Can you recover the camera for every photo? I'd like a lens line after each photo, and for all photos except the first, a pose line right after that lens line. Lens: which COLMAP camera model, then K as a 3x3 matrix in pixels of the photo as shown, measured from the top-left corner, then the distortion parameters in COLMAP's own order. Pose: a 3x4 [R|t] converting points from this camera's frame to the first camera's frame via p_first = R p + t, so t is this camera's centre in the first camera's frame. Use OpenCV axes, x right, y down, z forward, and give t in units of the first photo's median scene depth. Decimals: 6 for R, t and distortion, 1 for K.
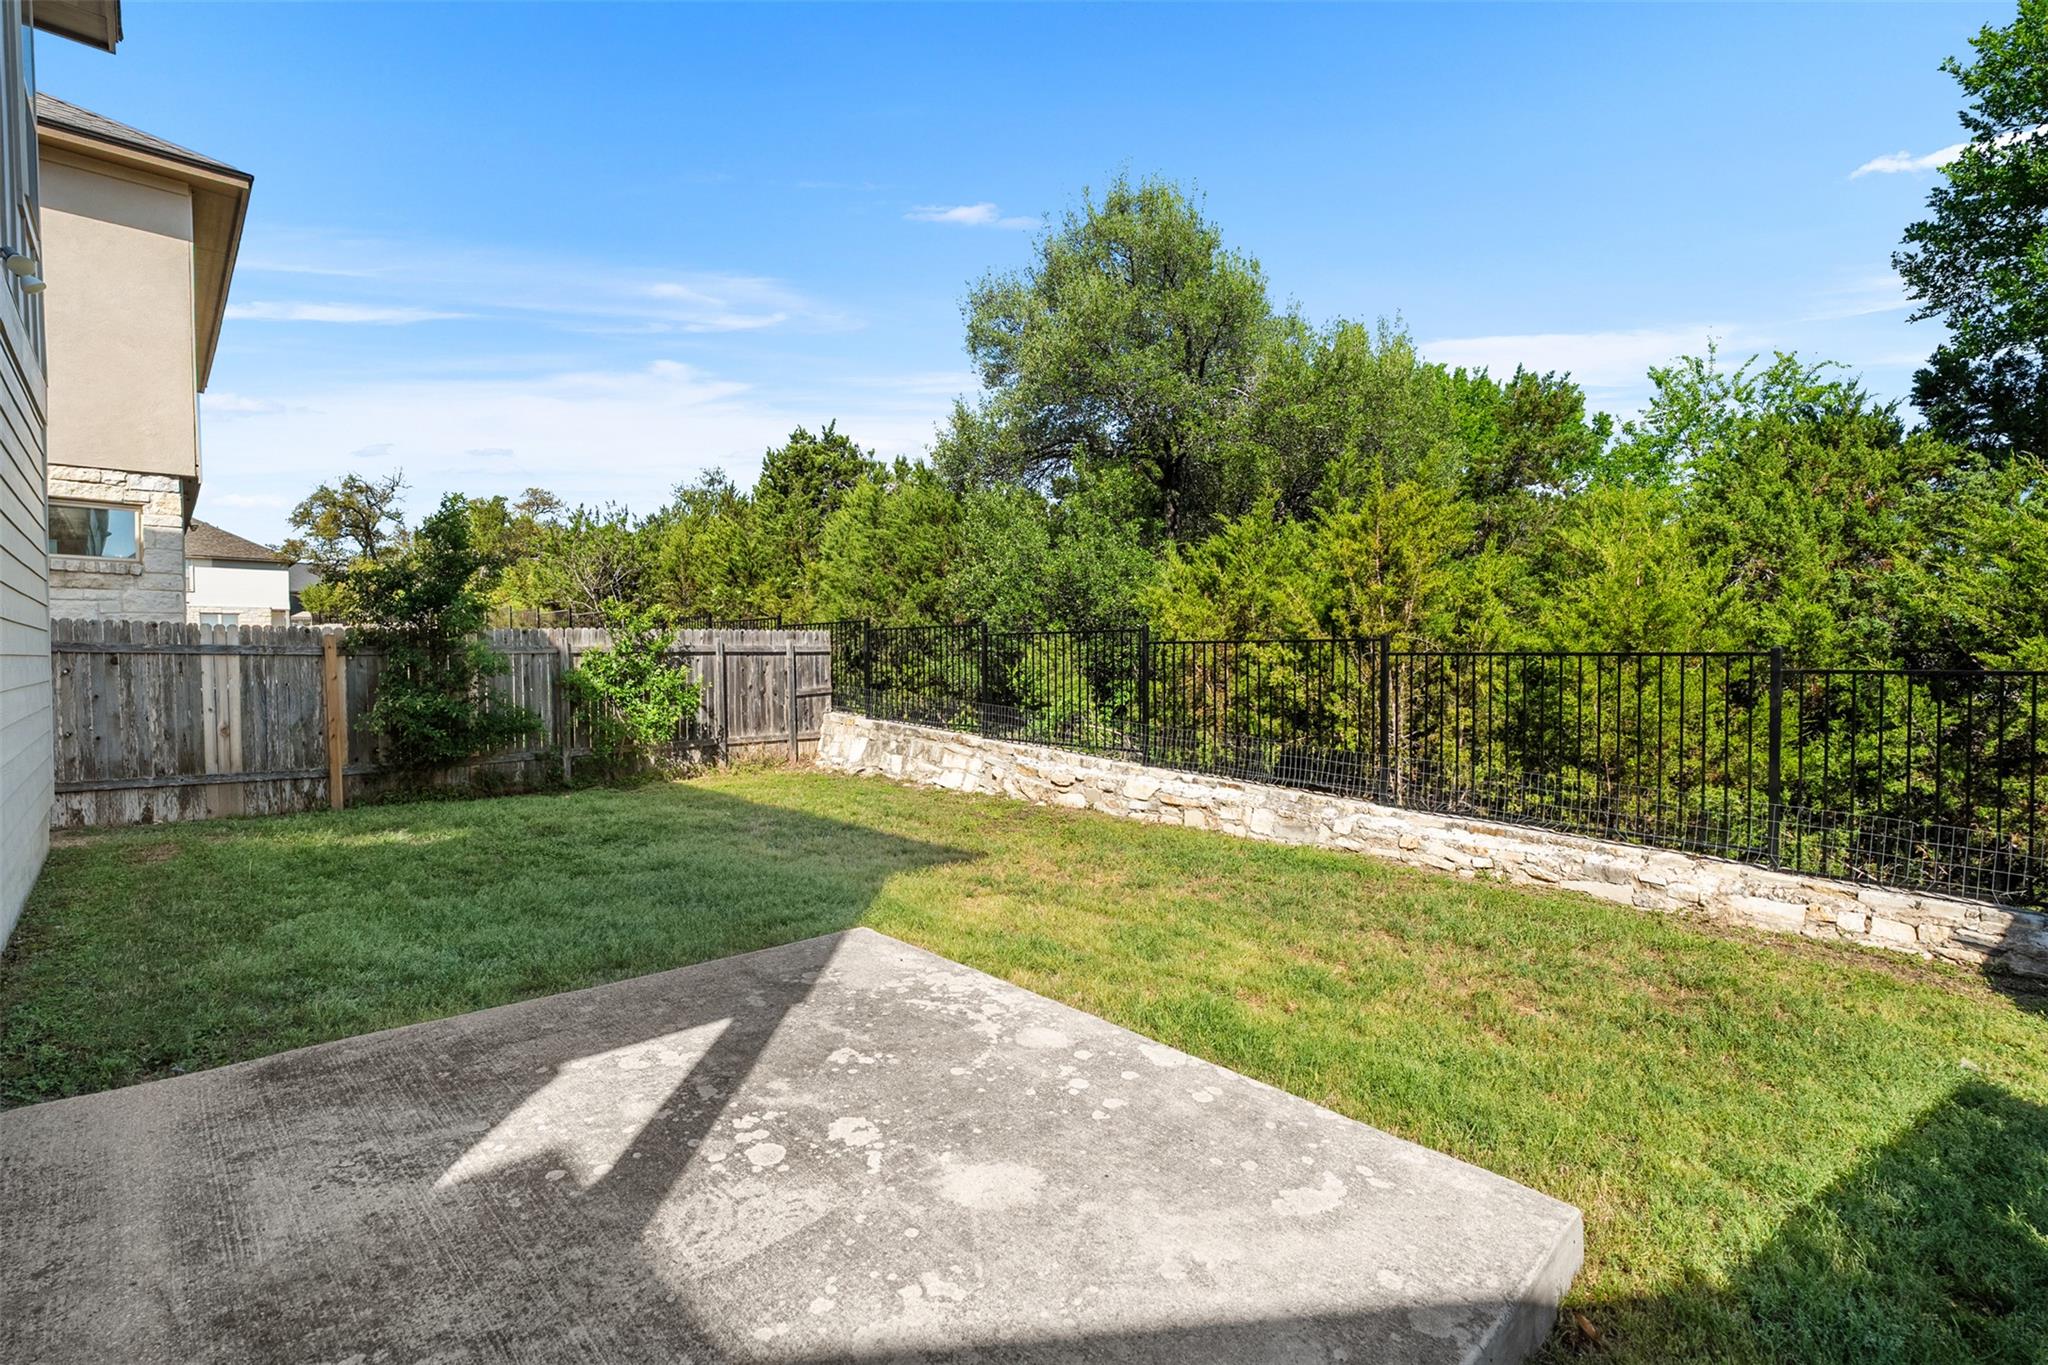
lens RADIAL K [[917.9, 0, 1027.3], [0, 917.9, 675.2], [0, 0, 1]] dist [-0.009996, 0.003302]
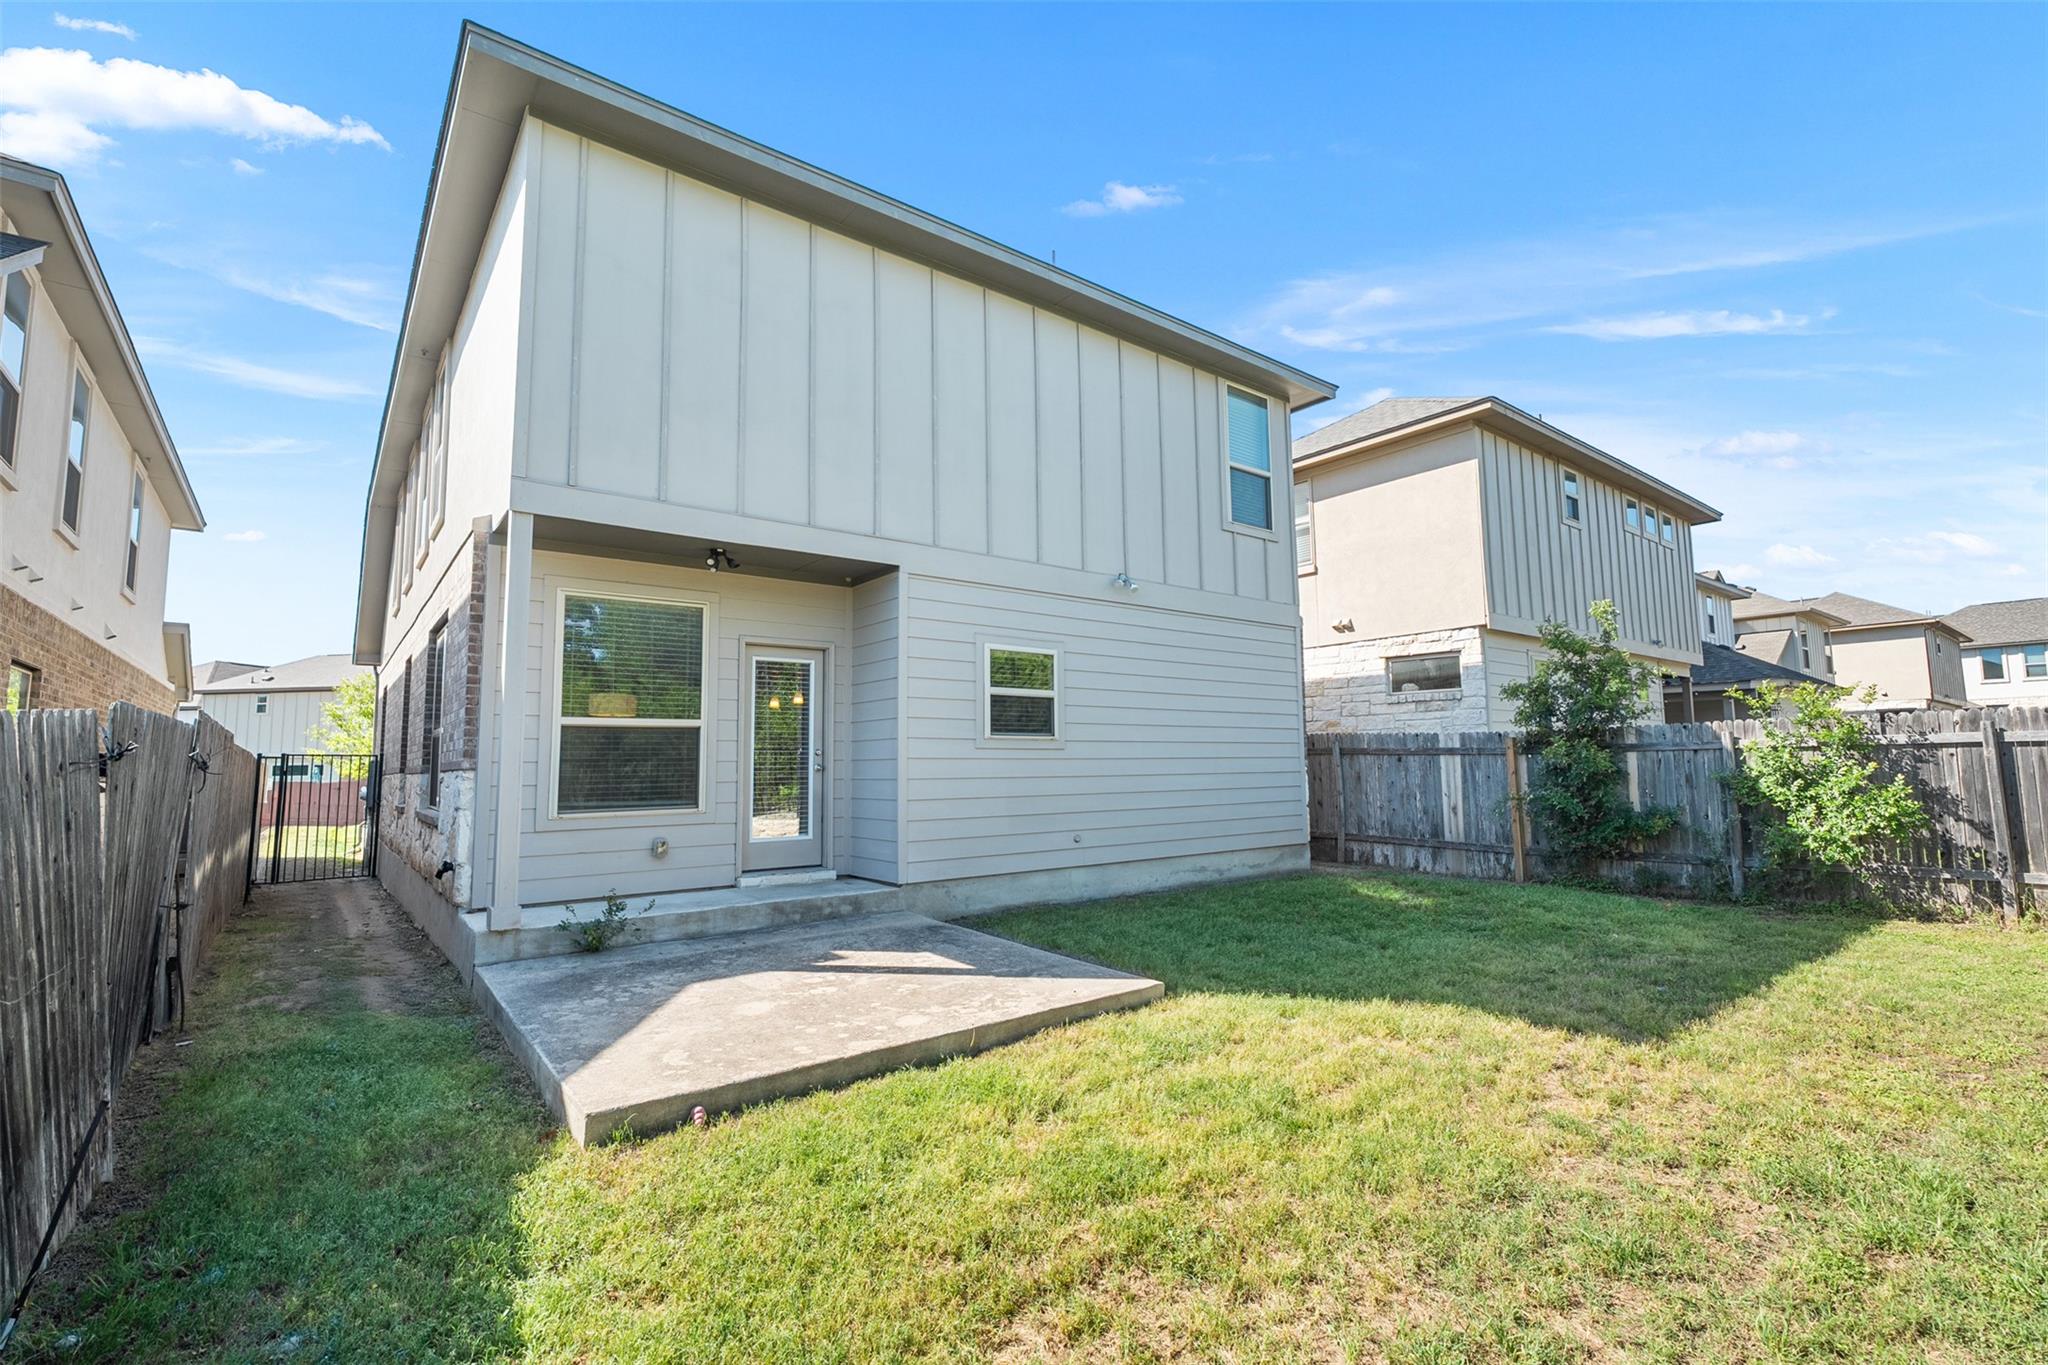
lens RADIAL K [[917.9, 0, 1026.3], [0, 917.9, 677.8], [0, 0, 1]] dist [-0.009996, 0.003302]
pose [[-0.112772, -0.091243, -0.989423, 0.578225], [-0.008518, 0.995827, -0.090863, -0.006699], [0.993584, -0.001819, -0.113079, 0.521211]]
